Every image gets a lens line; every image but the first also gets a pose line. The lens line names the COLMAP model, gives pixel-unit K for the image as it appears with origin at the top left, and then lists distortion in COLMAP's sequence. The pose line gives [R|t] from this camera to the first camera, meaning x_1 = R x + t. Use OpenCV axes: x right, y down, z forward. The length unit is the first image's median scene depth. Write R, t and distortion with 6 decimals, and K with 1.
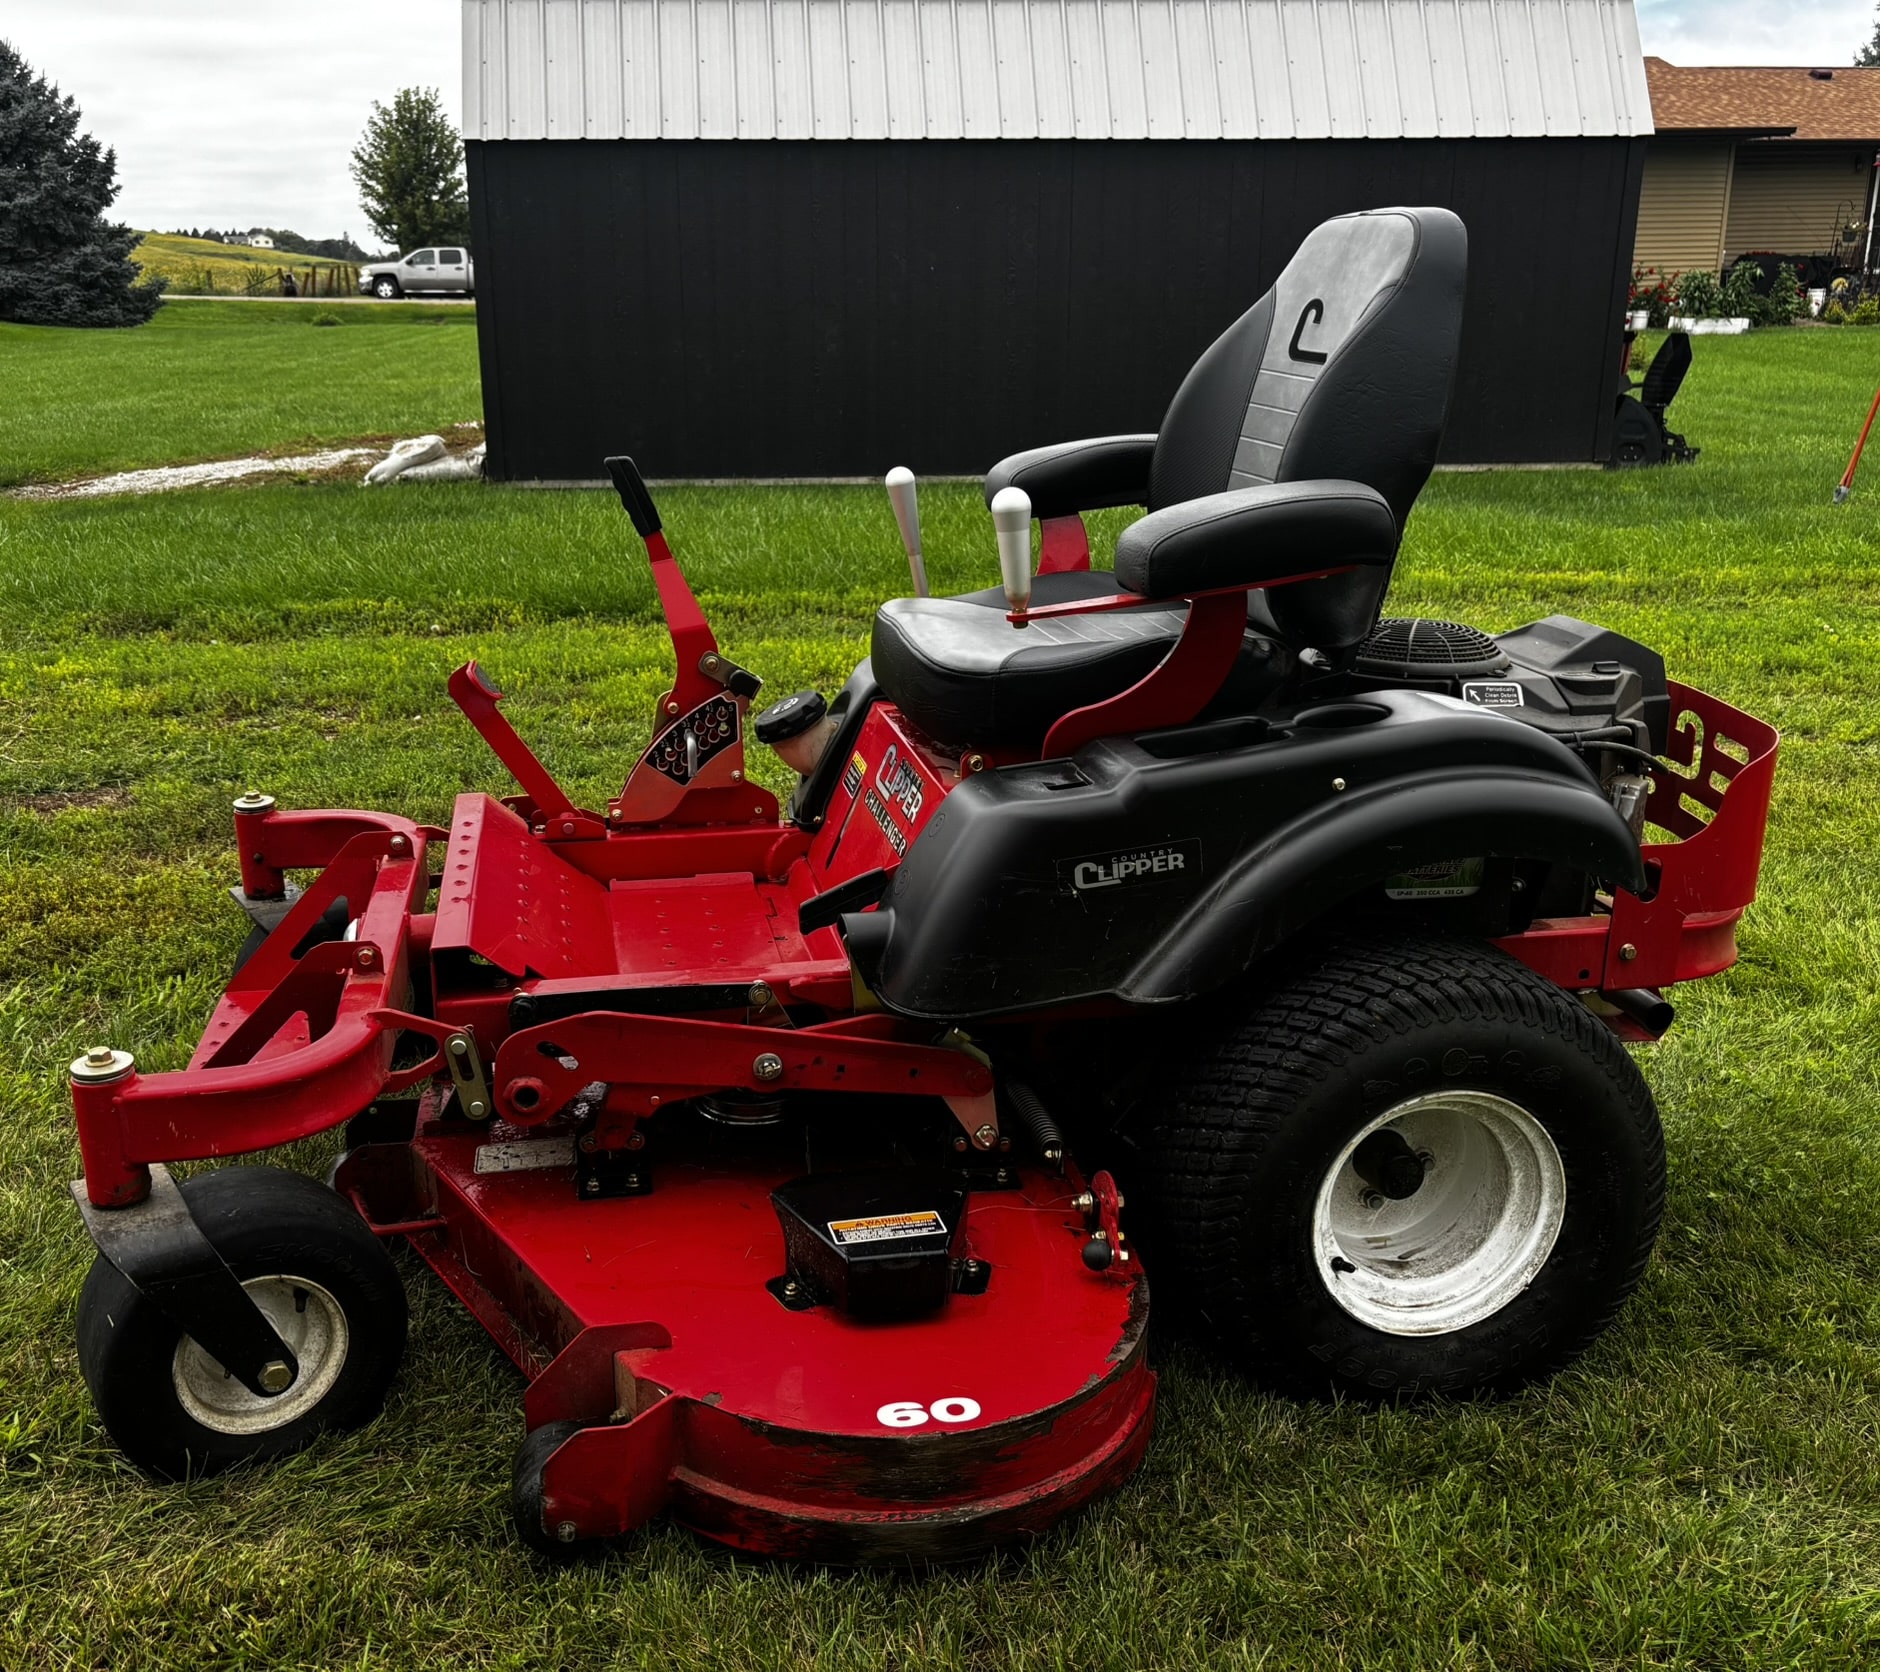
lens RADIAL K [[1775.4, 0, 931.7], [0, 1775.4, 845.7], [0, 0, 1]] dist [0.132030, -0.296250]
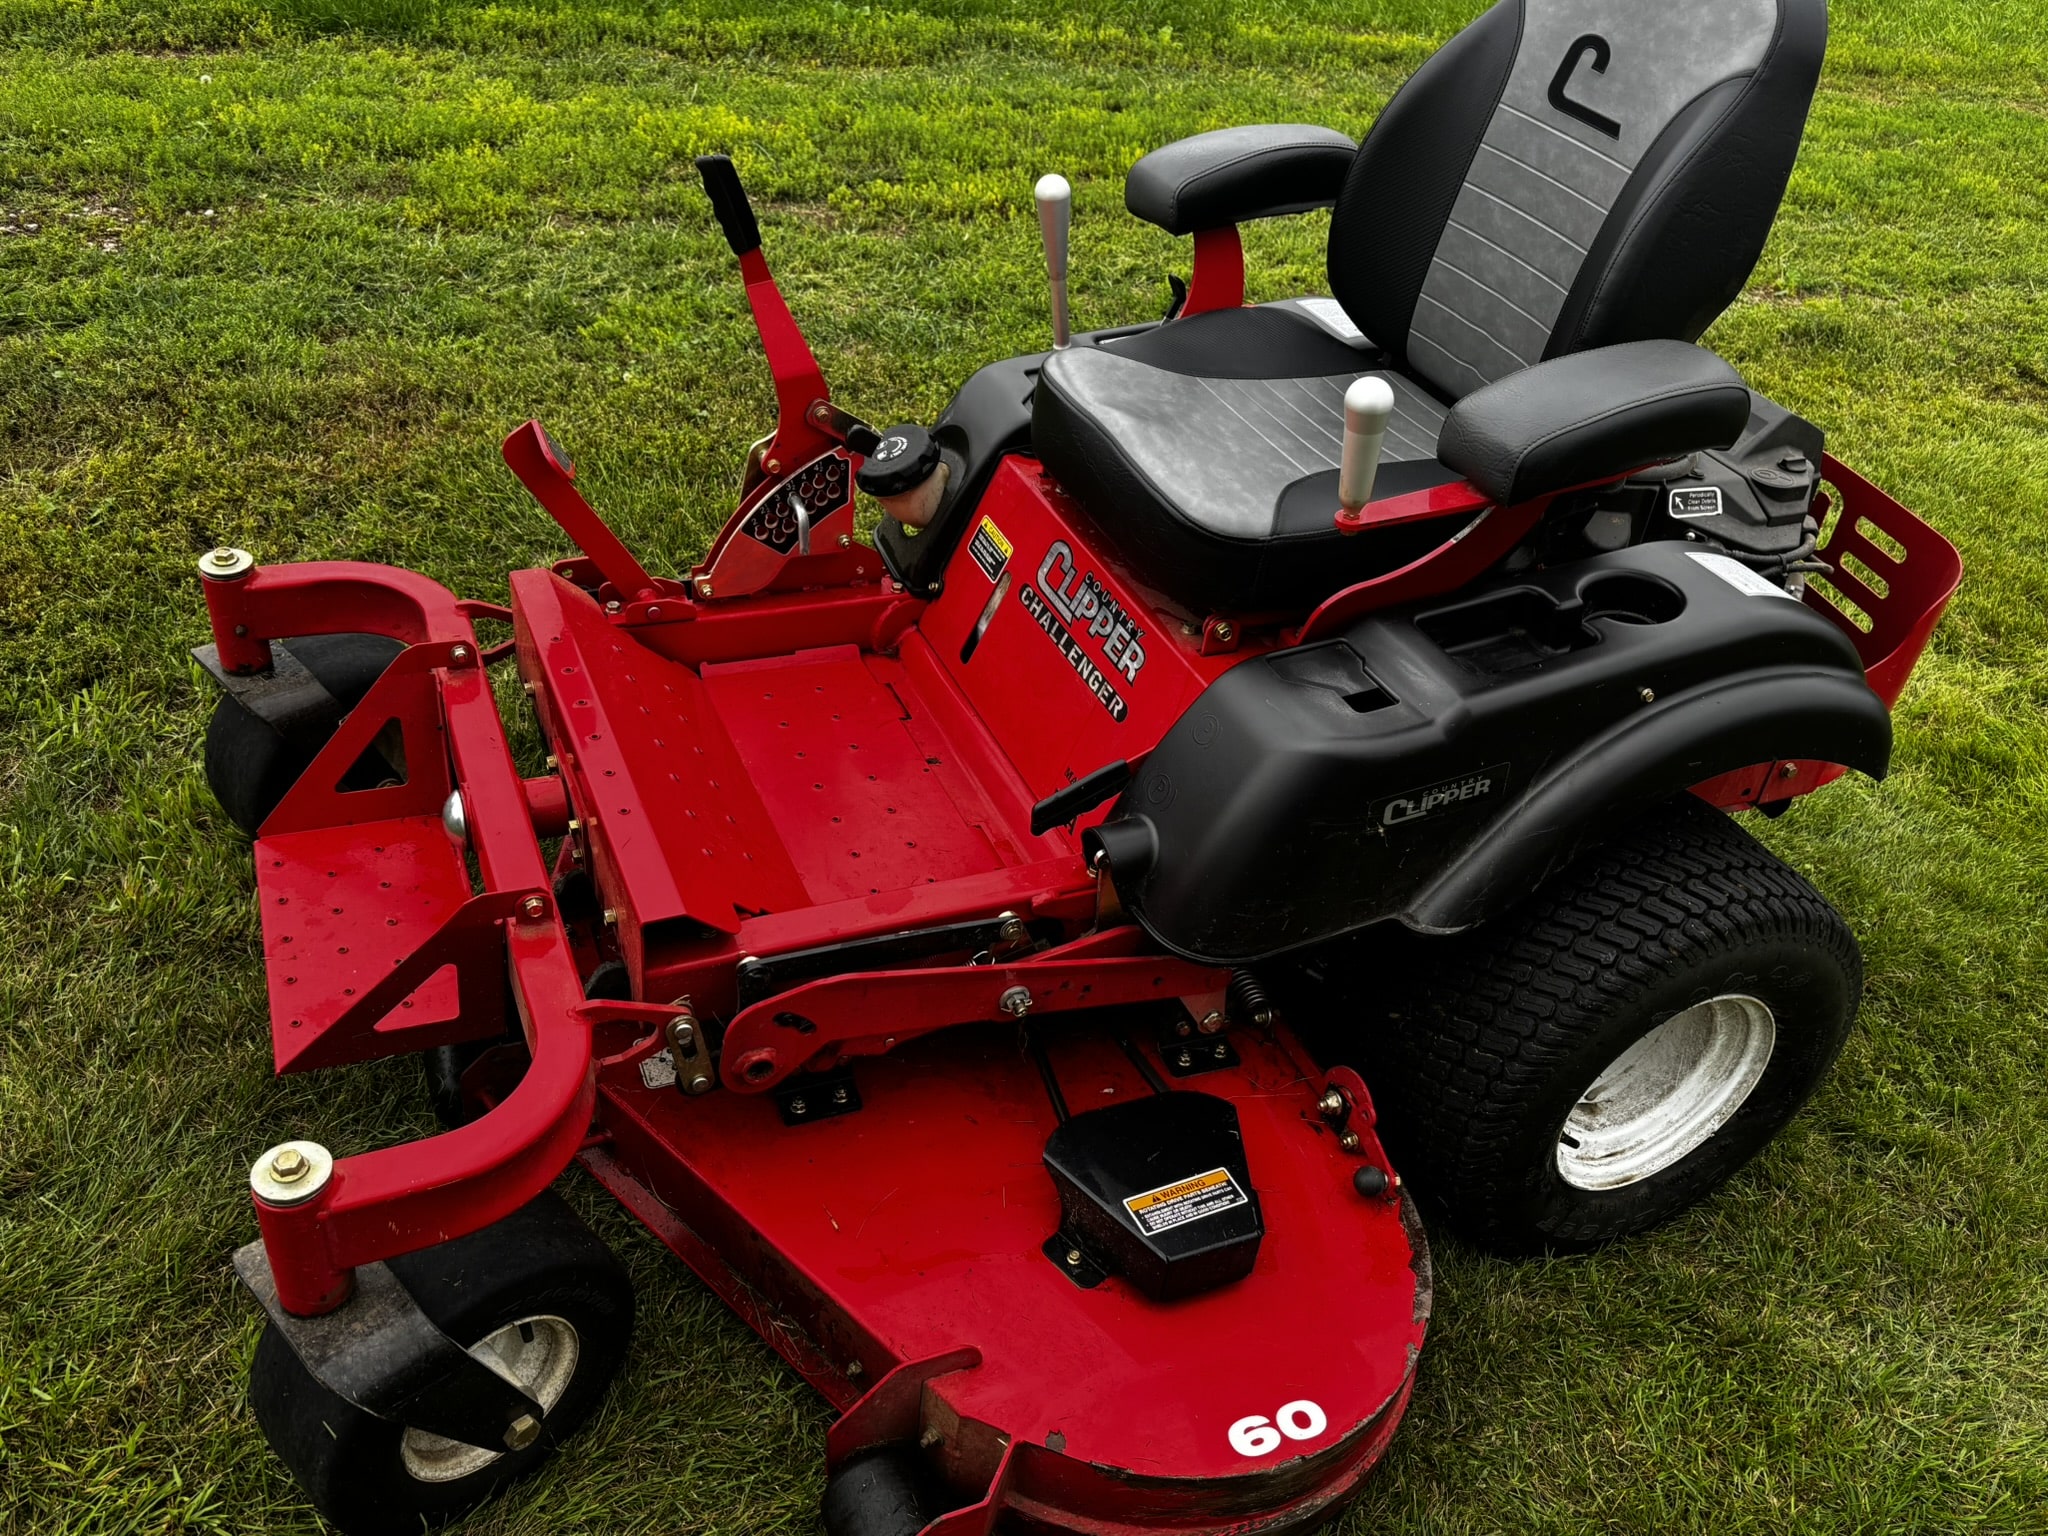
lens RADIAL K [[1649.2, 0, 1084.9], [0, 1649.2, 789.2], [0, 0, 1]] dist [0.026532, -0.012886]
pose [[0.968226, -0.041208, 0.246659, -0.253951], [-0.043358, 0.943731, 0.327858, -0.245105], [-0.246290, -0.328136, 0.911958, 0.267299]]
